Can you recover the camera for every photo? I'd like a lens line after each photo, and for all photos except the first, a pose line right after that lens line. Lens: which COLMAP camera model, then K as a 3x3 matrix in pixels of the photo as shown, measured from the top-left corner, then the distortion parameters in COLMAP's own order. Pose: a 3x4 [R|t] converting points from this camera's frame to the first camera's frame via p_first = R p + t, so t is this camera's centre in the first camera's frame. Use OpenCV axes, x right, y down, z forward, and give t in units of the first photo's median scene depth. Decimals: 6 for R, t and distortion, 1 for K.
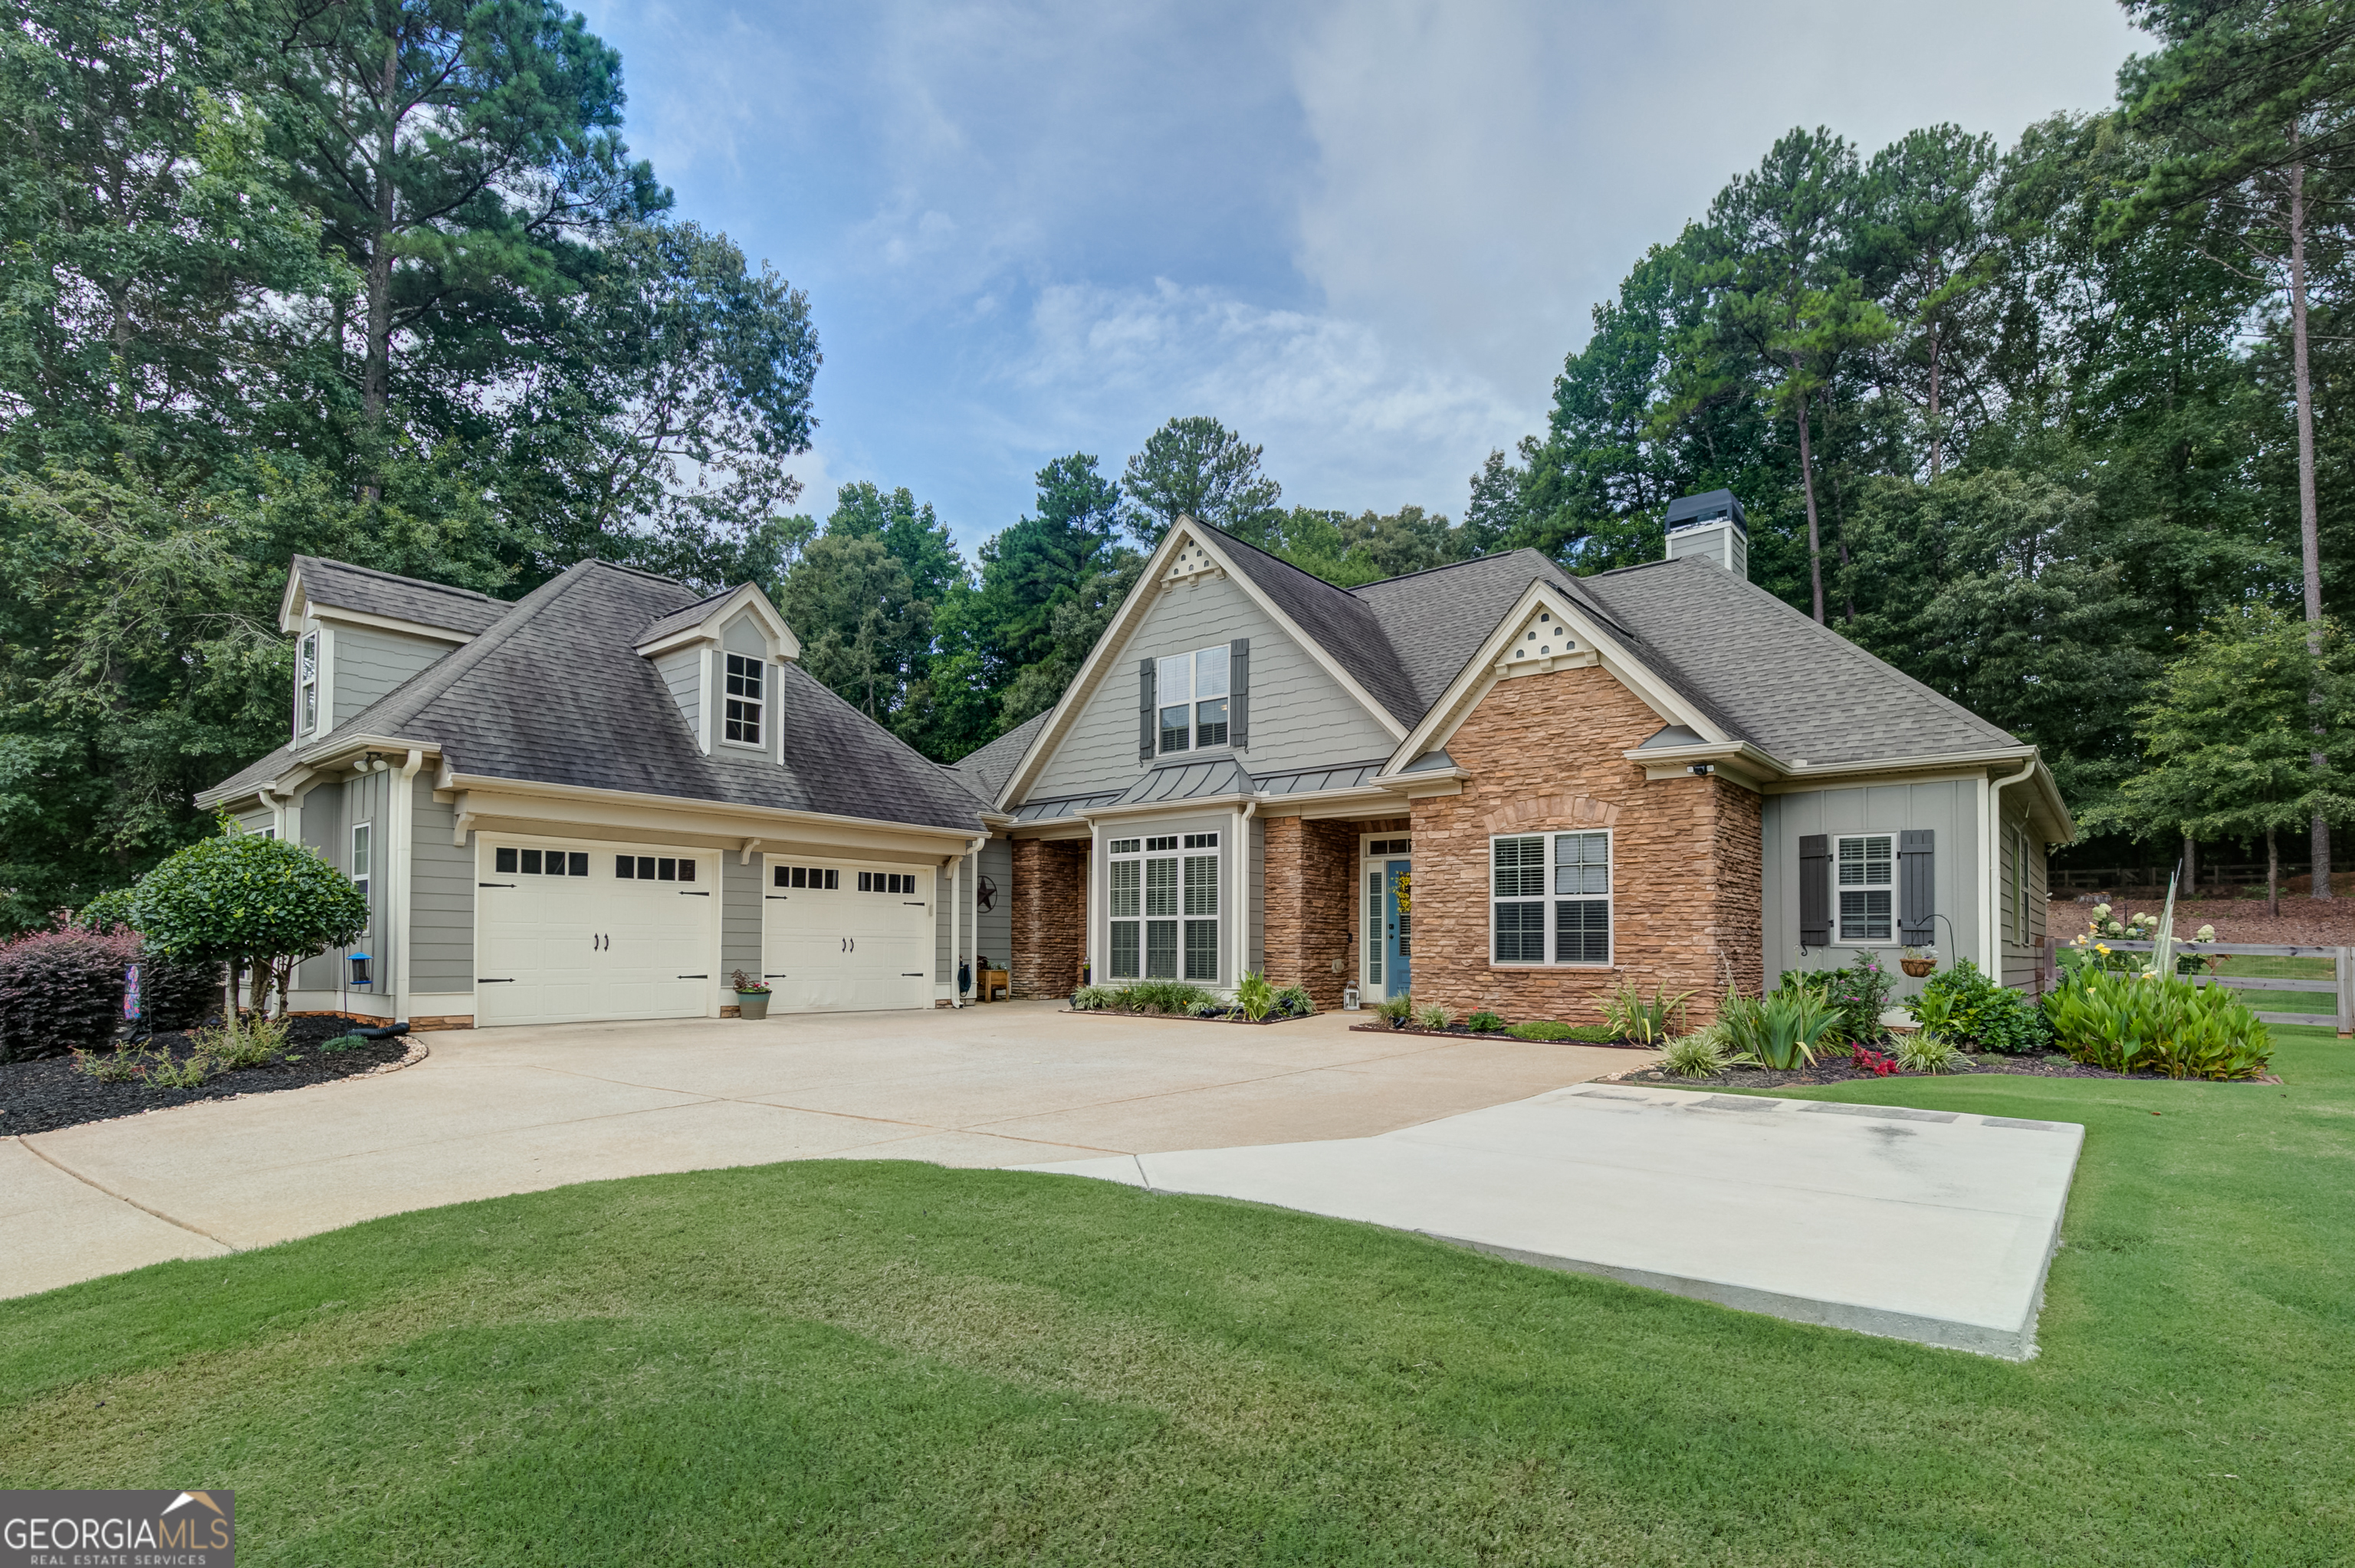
lens RADIAL K [[1112.0, 0, 1213.3], [0, 1112.0, 897.1], [0, 0, 1]] dist [0.000413, -0.002554]
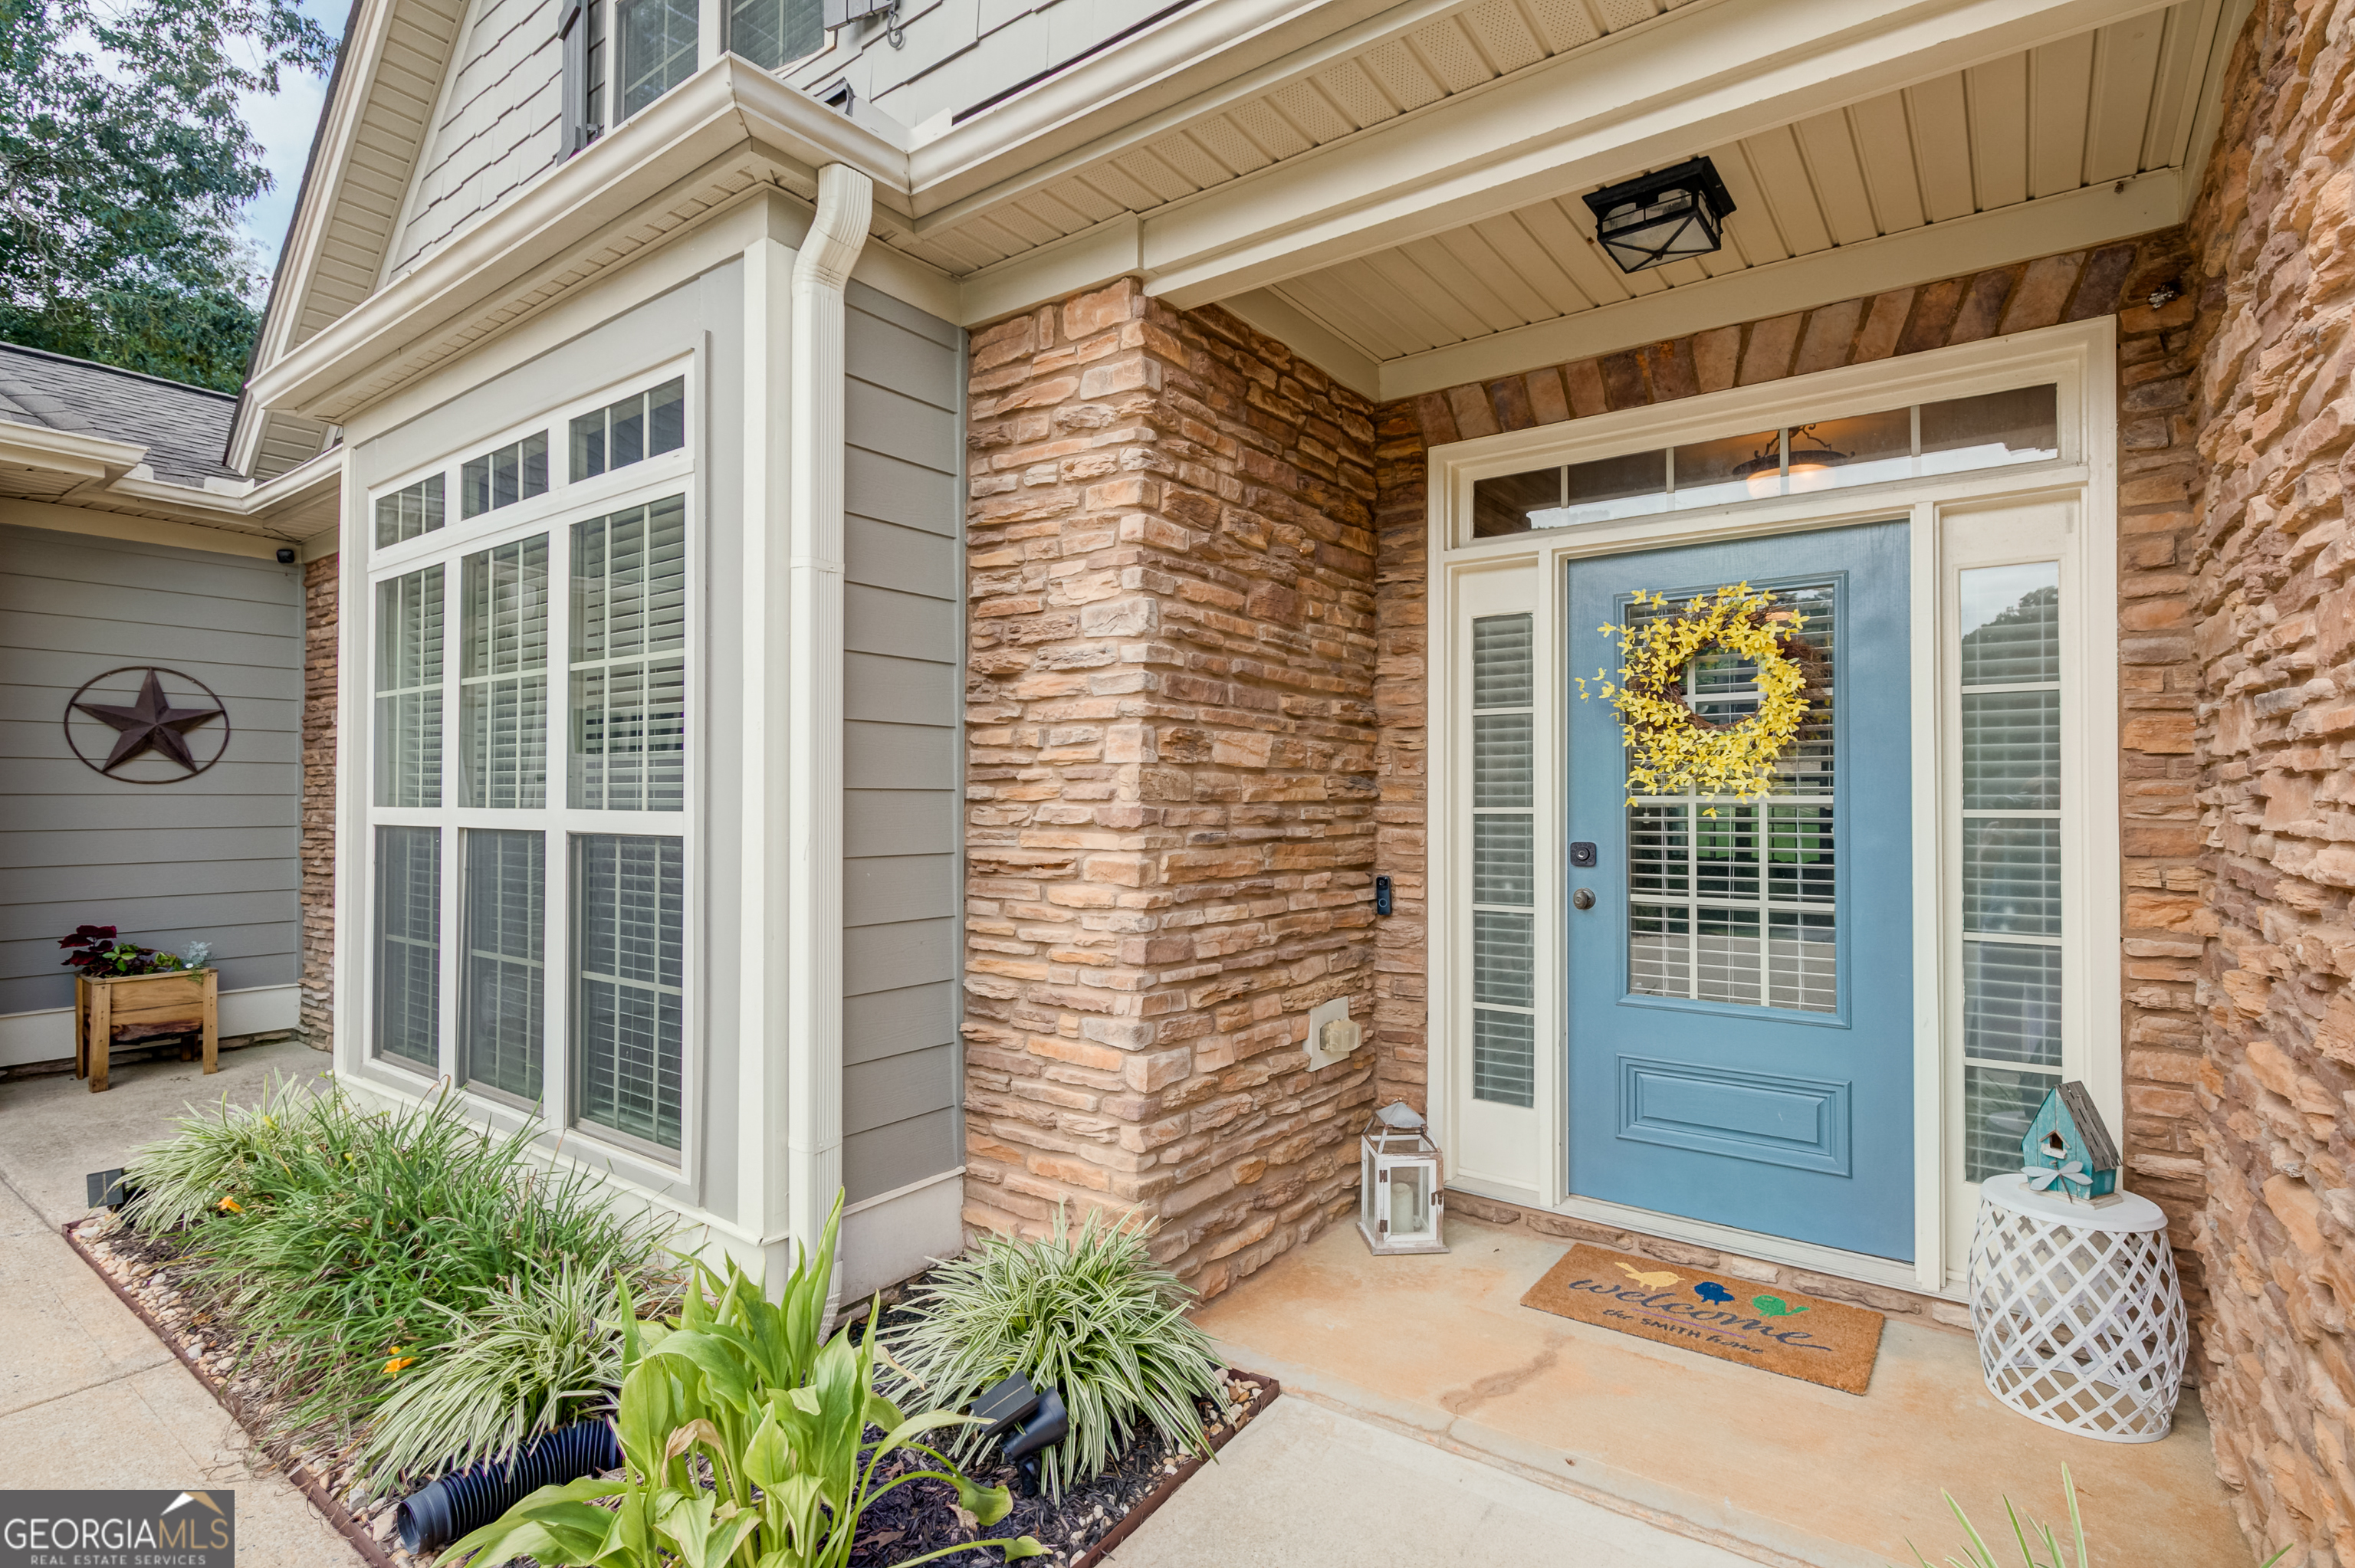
lens RADIAL K [[1112.0, 0, 1171.0], [0, 1112.0, 786.6], [0, 0, 1]] dist [0.000413, -0.002554]
pose [[0.999845, -0.005826, -0.016640, 0.083545], [0.006160, 0.999779, 0.020103, 0.008310], [0.016519, -0.020202, 0.999659, 0.781260]]
